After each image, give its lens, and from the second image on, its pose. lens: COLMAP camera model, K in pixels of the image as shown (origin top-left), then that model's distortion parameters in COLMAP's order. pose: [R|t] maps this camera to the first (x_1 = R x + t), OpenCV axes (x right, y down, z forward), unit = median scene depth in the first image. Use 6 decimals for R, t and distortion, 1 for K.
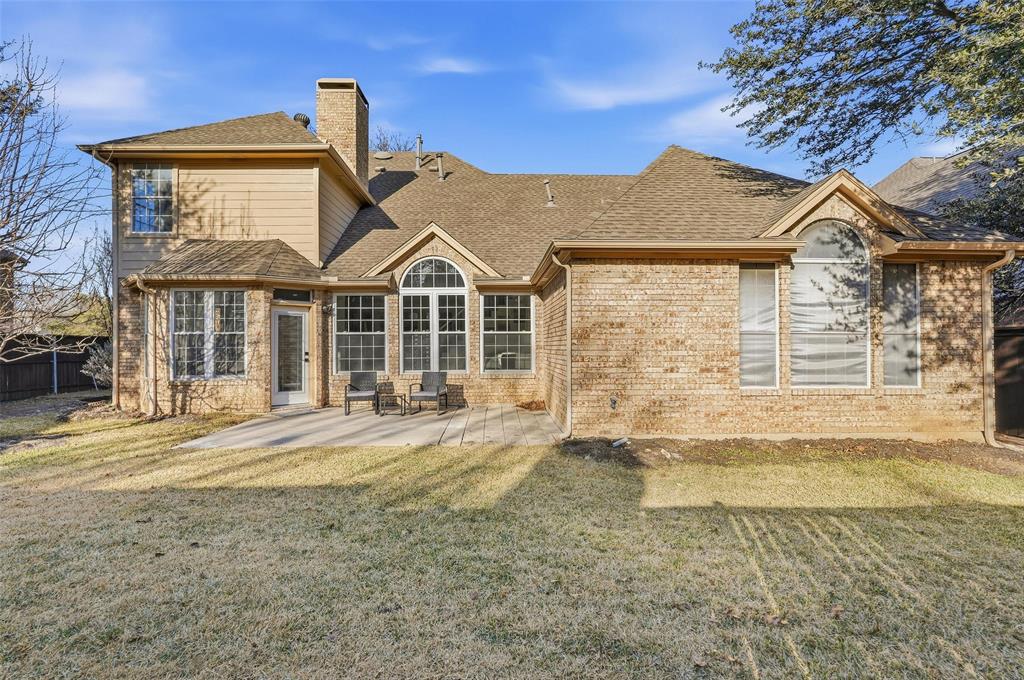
lens RADIAL K [[454.0, 0, 512.6], [0, 454.0, 345.1], [0, 0, 1]] dist [-0.015917, 0.008155]
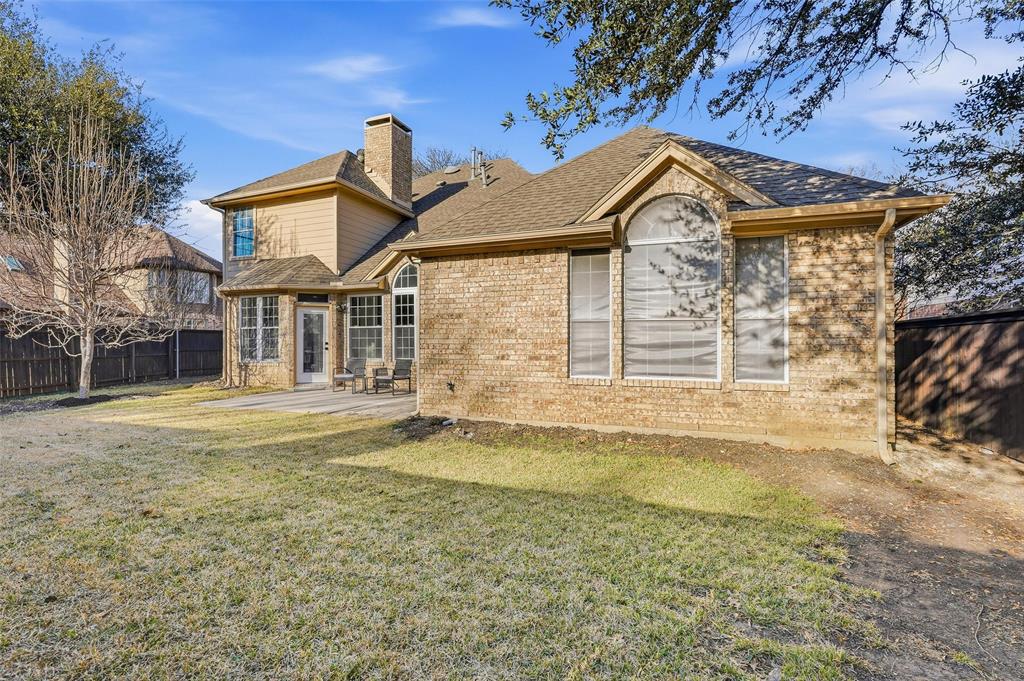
lens RADIAL K [[454.0, 0, 512.6], [0, 454.0, 345.6], [0, 0, 1]] dist [-0.015917, 0.008155]
pose [[0.925476, 0.004530, -0.378778, 0.750869], [-0.000726, 0.999948, 0.010185, 0.016478], [0.378805, -0.009151, 0.925431, 0.030436]]
